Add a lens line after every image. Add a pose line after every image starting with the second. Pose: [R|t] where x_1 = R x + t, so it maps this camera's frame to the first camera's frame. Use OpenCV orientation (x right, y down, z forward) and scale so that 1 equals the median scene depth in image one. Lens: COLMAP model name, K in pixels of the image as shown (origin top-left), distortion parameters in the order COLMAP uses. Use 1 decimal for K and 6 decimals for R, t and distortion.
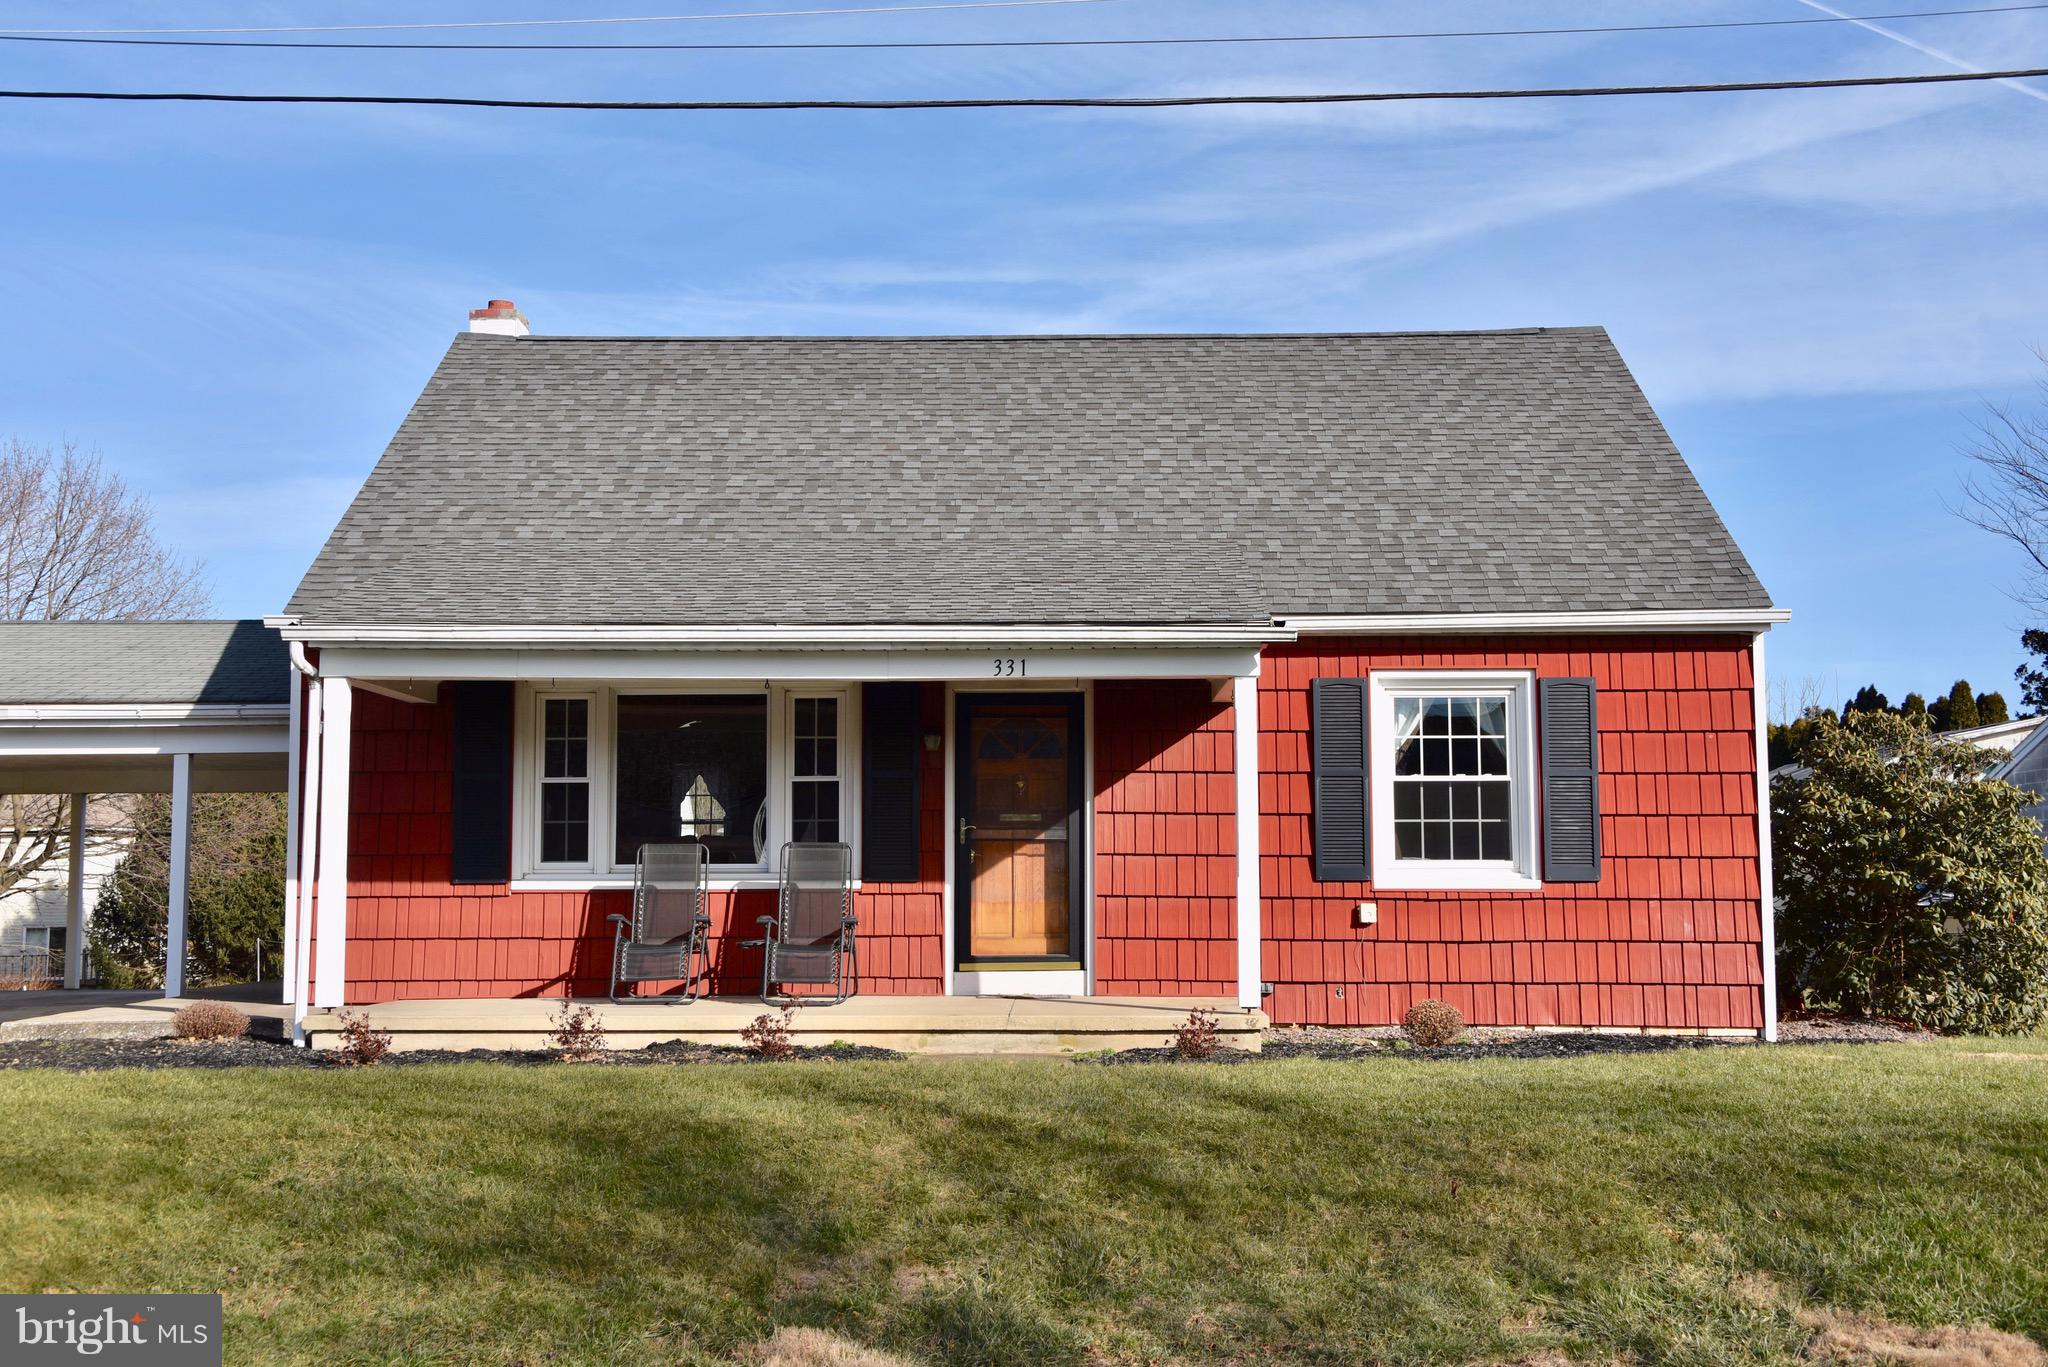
lens RADIAL K [[2332.6, 0, 1013.1], [0, 2332.6, 678.7], [0, 0, 1]] dist [0.099019, 0.000000]
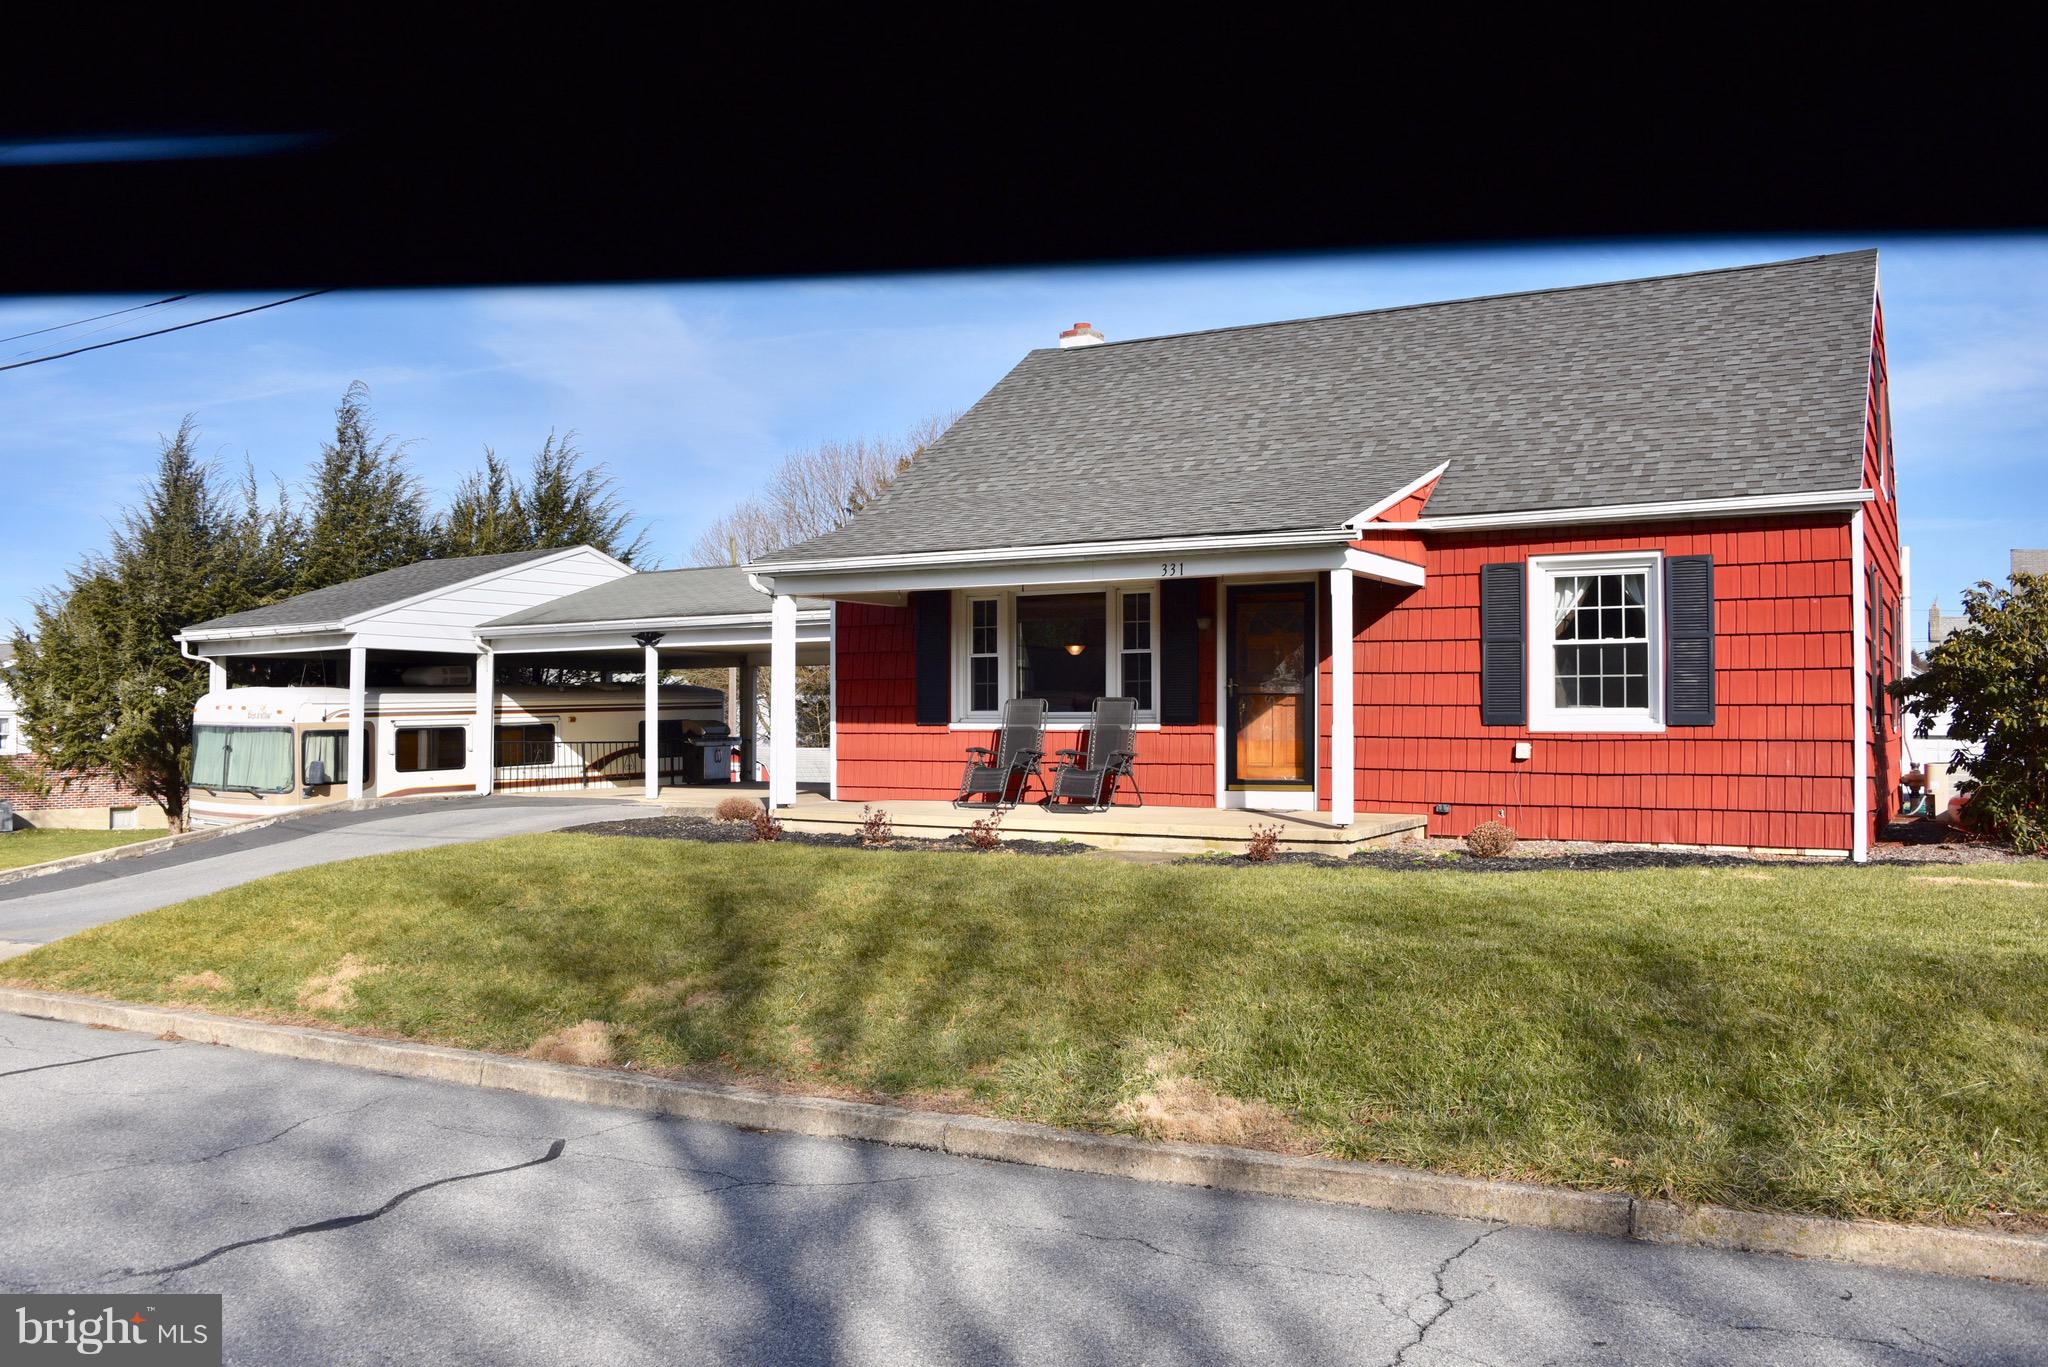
lens RADIAL K [[1638.7, 0, 1025.2], [0, 1638.7, 700.8], [0, 0, 1]] dist [-0.124561, 0.055489]
pose [[0.870780, -0.004779, -0.491649, 0.341415], [0.044608, 0.996597, 0.069320, 0.001547], [0.489644, -0.082294, 0.868030, 0.118424]]
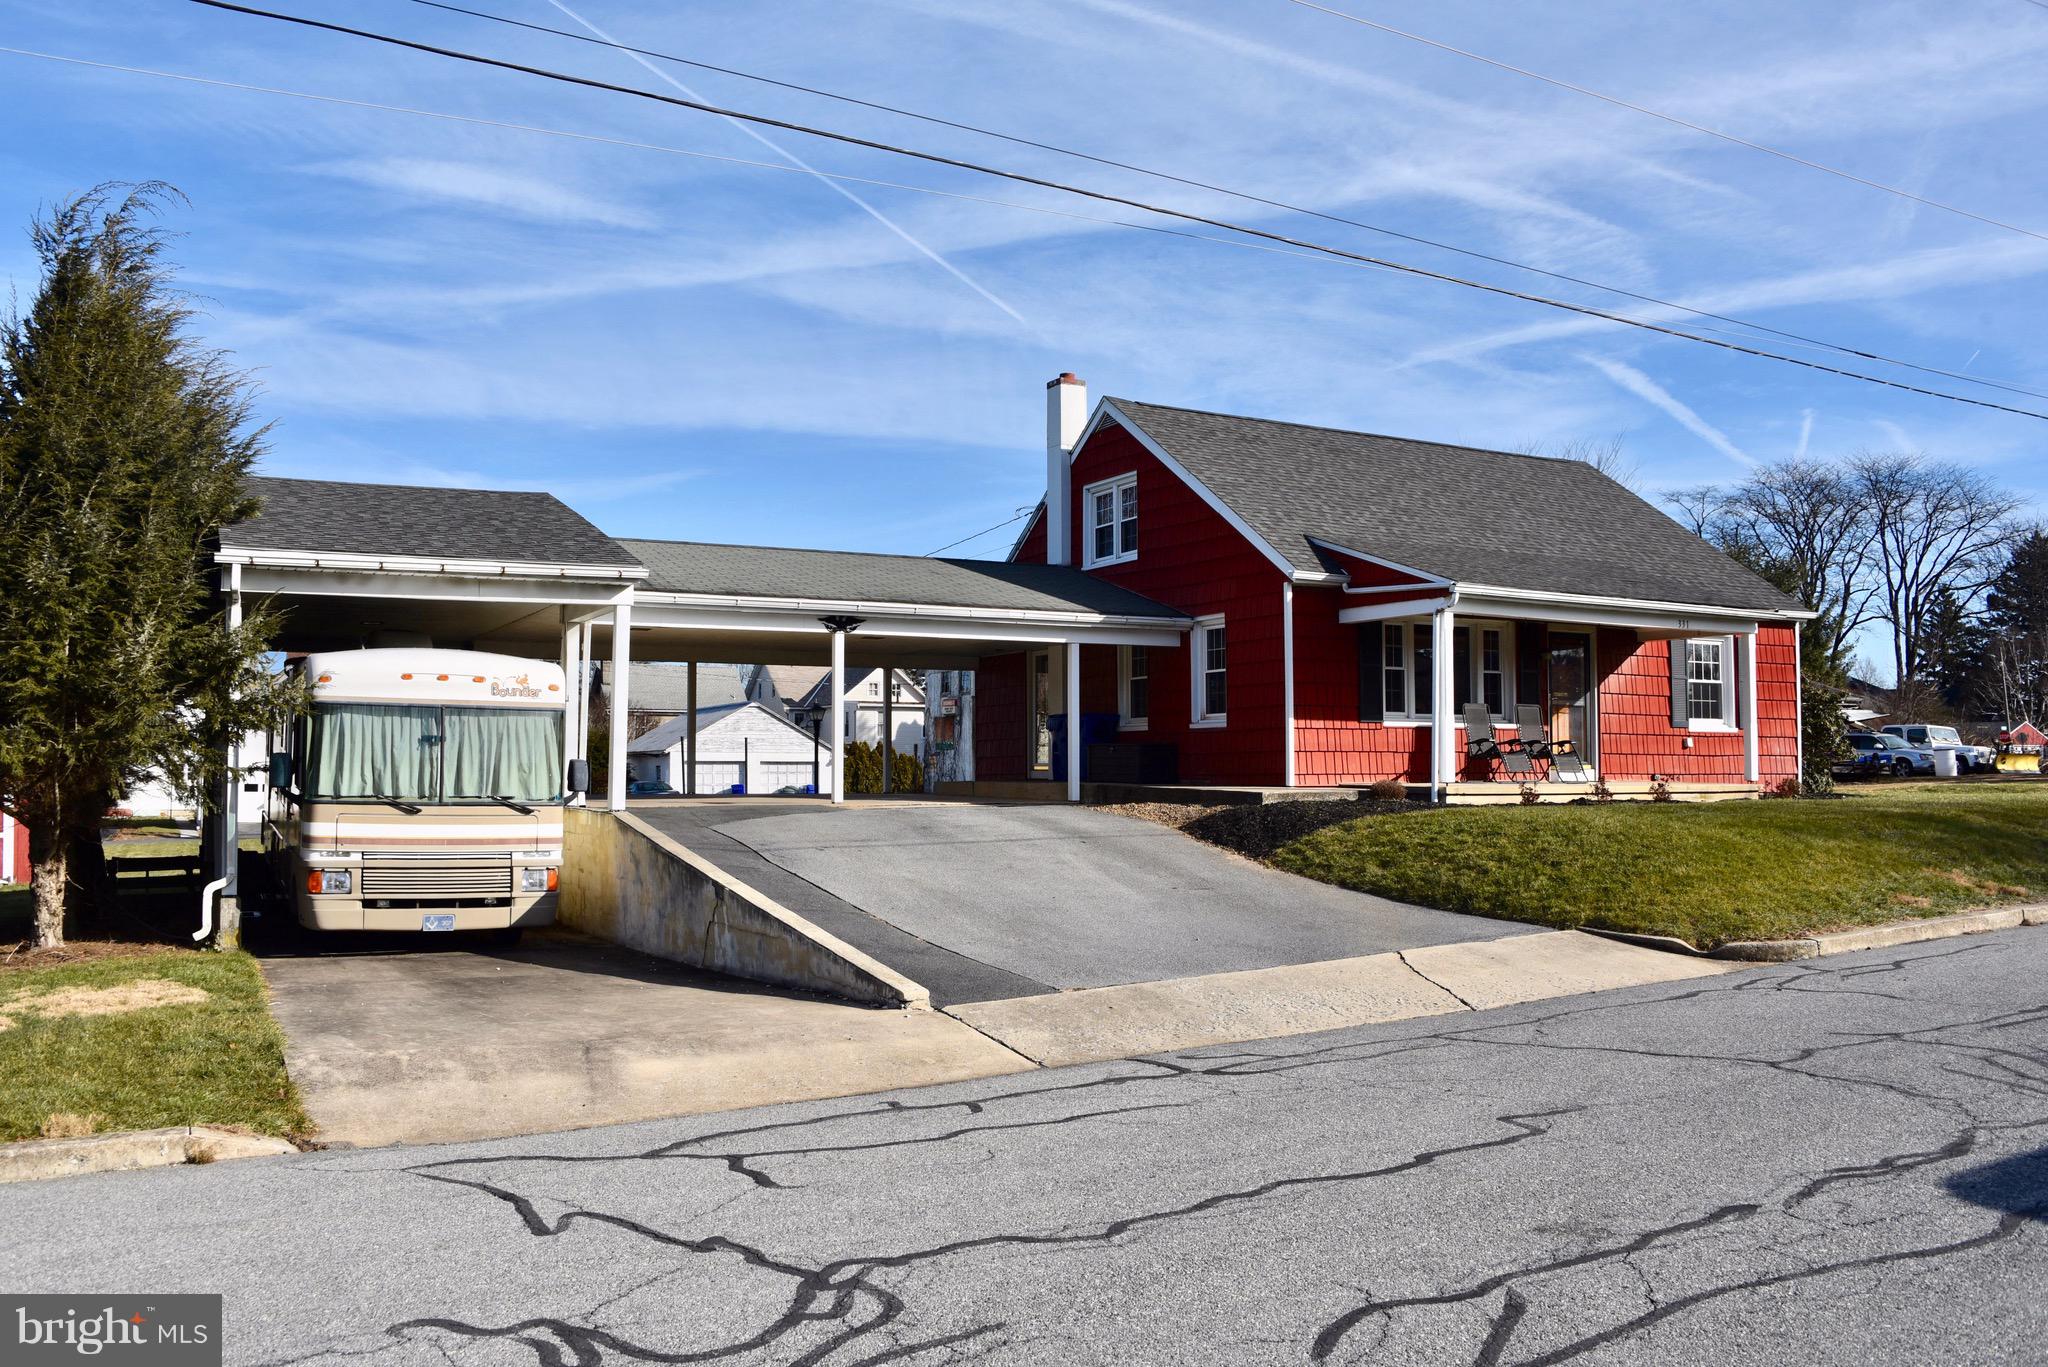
lens RADIAL K [[1638.7, 0, 1033.8], [0, 1638.7, 757.1], [0, 0, 1]] dist [-0.124561, 0.055489]
pose [[0.864835, 0.004452, 0.502036, -1.105615], [-0.049213, 0.995897, 0.075945, 0.030056], [-0.499638, -0.090387, 0.861506, 0.018924]]
